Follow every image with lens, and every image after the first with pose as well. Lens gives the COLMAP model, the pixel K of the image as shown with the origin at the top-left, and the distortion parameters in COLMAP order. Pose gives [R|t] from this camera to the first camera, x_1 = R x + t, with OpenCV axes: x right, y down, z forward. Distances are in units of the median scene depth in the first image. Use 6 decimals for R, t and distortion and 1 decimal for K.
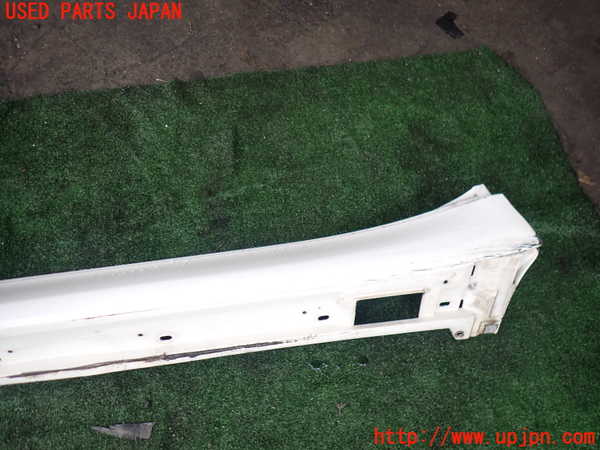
lens RADIAL K [[439.2, 0, 300.0], [0, 439.2, 225.0], [0, 0, 1]] dist [-0.008211, -0.011999]
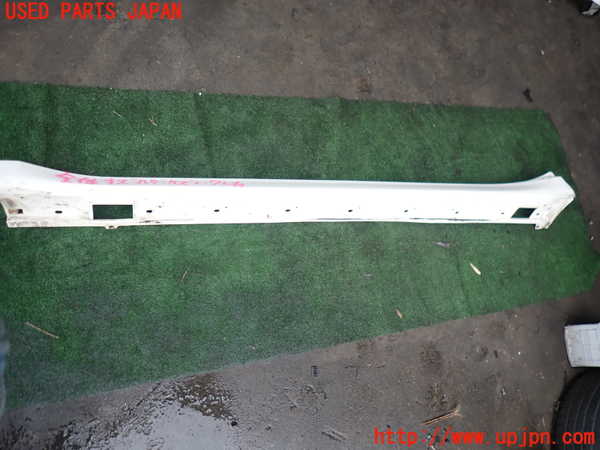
lens RADIAL K [[439.2, 0, 300.0], [0, 439.2, 225.0], [0, 0, 1]] dist [-0.008211, -0.011999]
pose [[0.959106, 0.113239, 0.259409, -1.499653], [-0.134028, 0.988919, 0.063846, 0.229594], [-0.249304, -0.096003, 0.963655, -1.049873]]
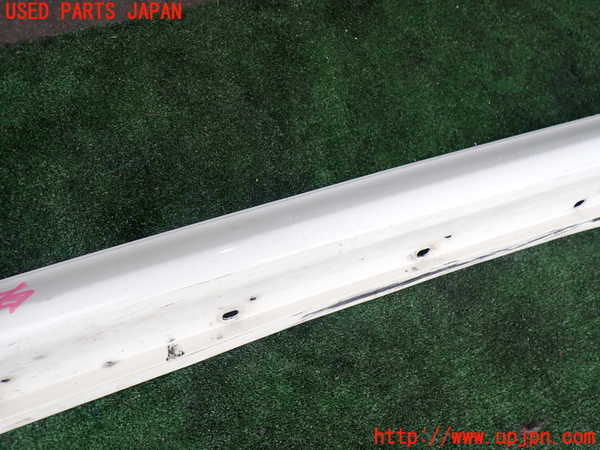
lens RADIAL K [[439.2, 0, 300.0], [0, 439.2, 225.0], [0, 0, 1]] dist [-0.008211, -0.011999]
pose [[0.982769, -0.153434, 0.103066, -1.048449], [0.148454, 0.987421, 0.054410, 0.161152], [-0.110118, -0.038172, 0.993185, 0.100813]]
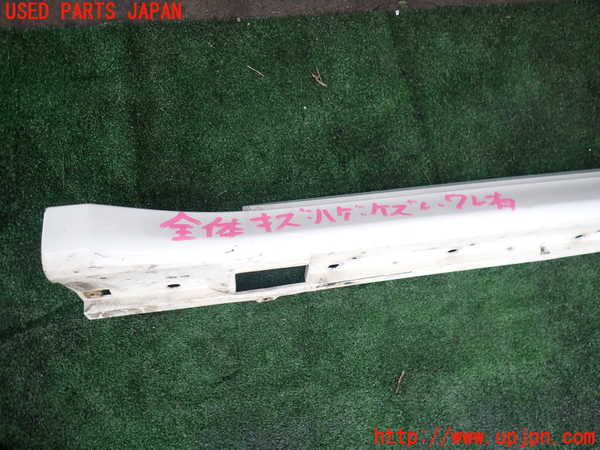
lens RADIAL K [[439.2, 0, 300.0], [0, 439.2, 225.0], [0, 0, 1]] dist [-0.008211, -0.011999]
pose [[0.995139, 0.051689, 0.083824, -1.747025], [-0.071969, 0.962718, 0.260757, 0.074682], [-0.067221, -0.265522, 0.961758, -0.163073]]
